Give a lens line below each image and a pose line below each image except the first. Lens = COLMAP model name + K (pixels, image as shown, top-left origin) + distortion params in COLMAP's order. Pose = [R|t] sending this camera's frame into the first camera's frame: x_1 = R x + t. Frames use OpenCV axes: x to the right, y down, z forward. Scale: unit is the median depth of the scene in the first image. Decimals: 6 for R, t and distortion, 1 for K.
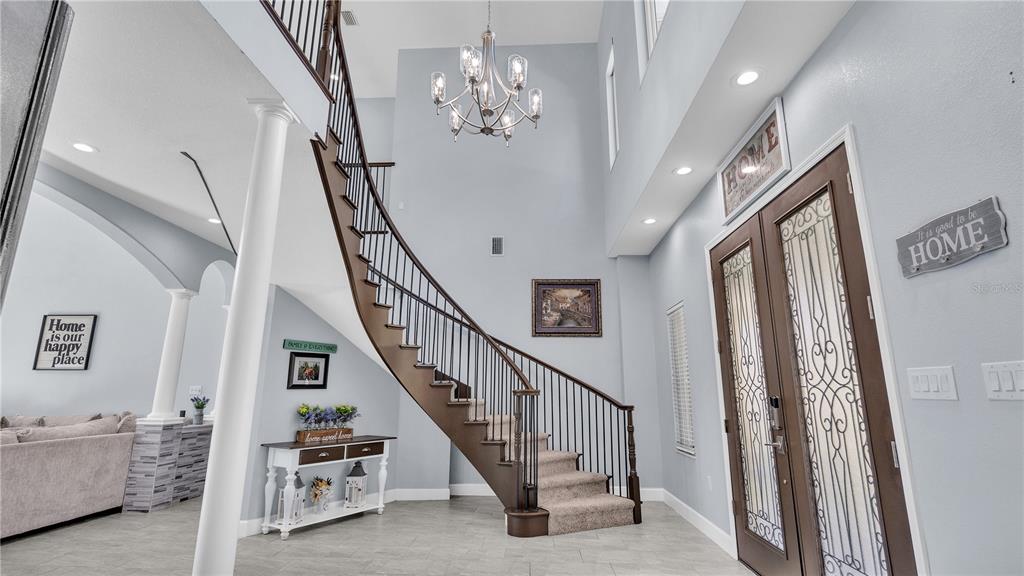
lens RADIAL K [[478.5, 0, 502.7], [0, 478.5, 284.4], [0, 0, 1]] dist [-0.002690, -0.002062]
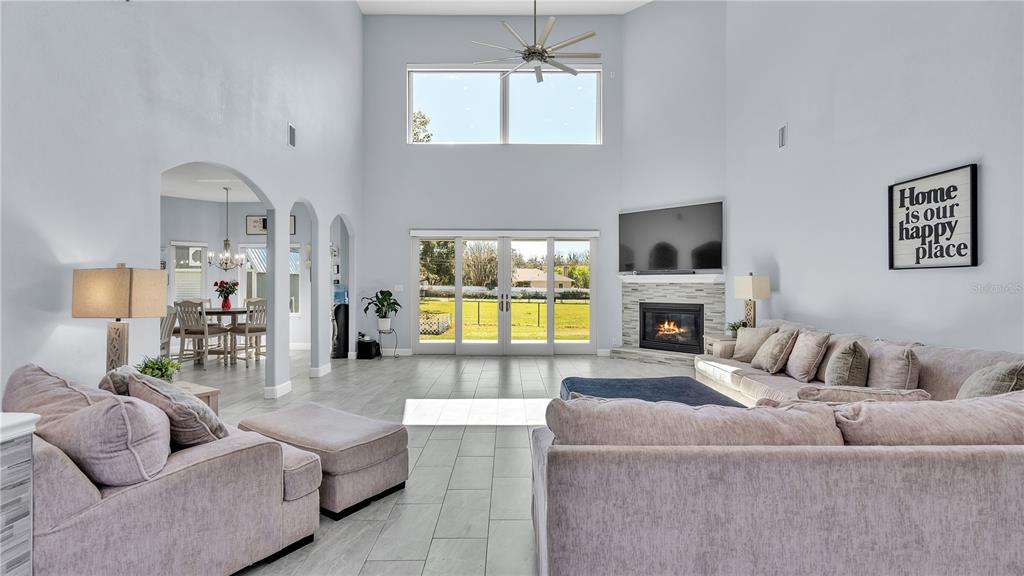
lens RADIAL K [[467.7, 0, 524.6], [0, 467.7, 283.5], [0, 0, 1]] dist [-0.006244, 0.002847]
pose [[0.083850, -0.008705, -0.996440, -0.455057], [0.222493, 0.974881, 0.010206, 0.092708], [0.971322, -0.222557, 0.083681, 0.530691]]
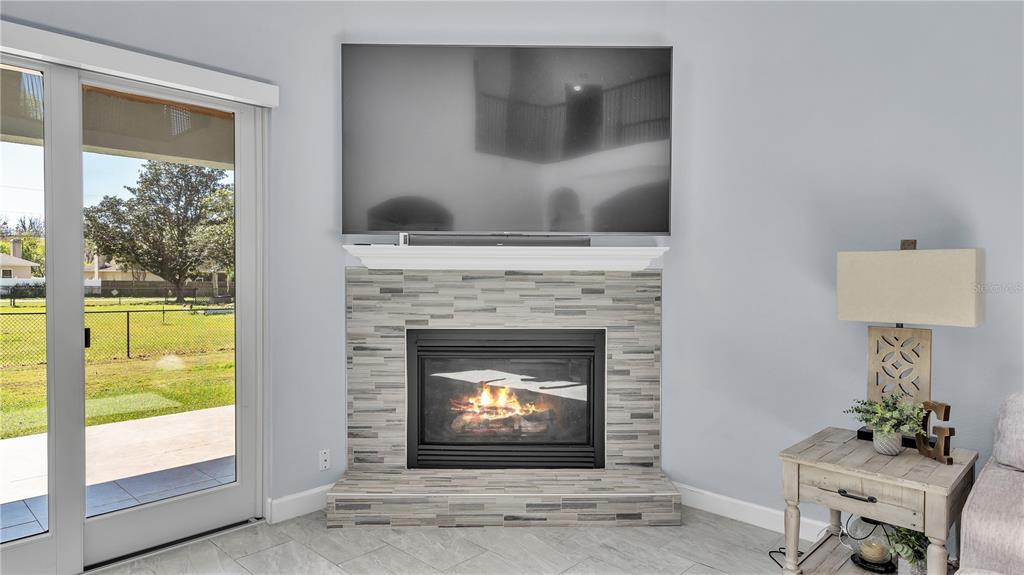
lens RADIAL K [[581.7, 0, 491.4], [0, 581.7, 285.7], [0, 0, 1]] dist [0.001680, -0.000728]
pose [[0.760801, 0.010235, -0.648904, -1.446365], [0.146138, 0.971494, 0.186662, 0.104149], [0.632317, -0.236843, 0.737618, 0.619121]]
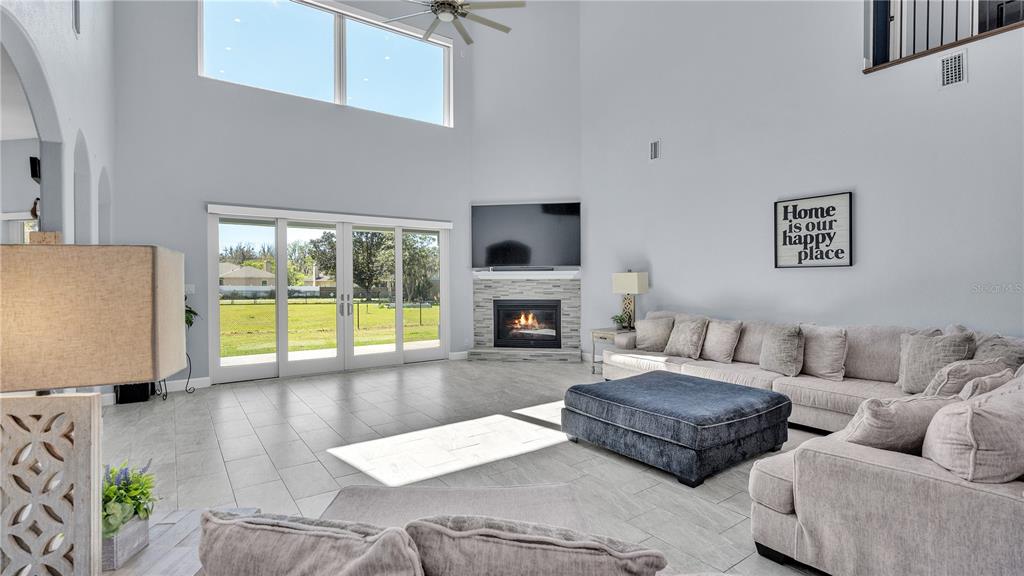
lens RADIAL K [[478.5, 0, 514.4], [0, 478.5, 283.2], [0, 0, 1]] dist [-0.002690, -0.002062]
pose [[0.639623, -0.005487, -0.768669, -0.743204], [0.181842, 0.972672, 0.144371, 0.000660], [0.746871, -0.232120, 0.623141, 0.150136]]
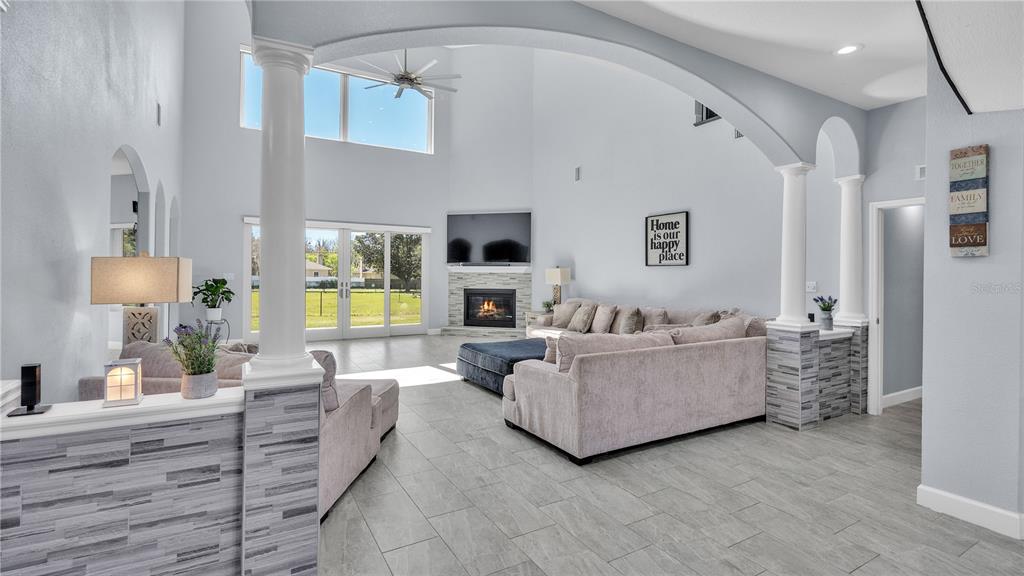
lens RADIAL K [[467.7, 0, 523.0], [0, 467.7, 270.7], [0, 0, 1]] dist [-0.006244, 0.002847]
pose [[0.577595, -0.009451, -0.816269, -0.302234], [0.179568, 0.976912, 0.115751, 0.012752], [0.796329, -0.213433, 0.565956, 0.173199]]
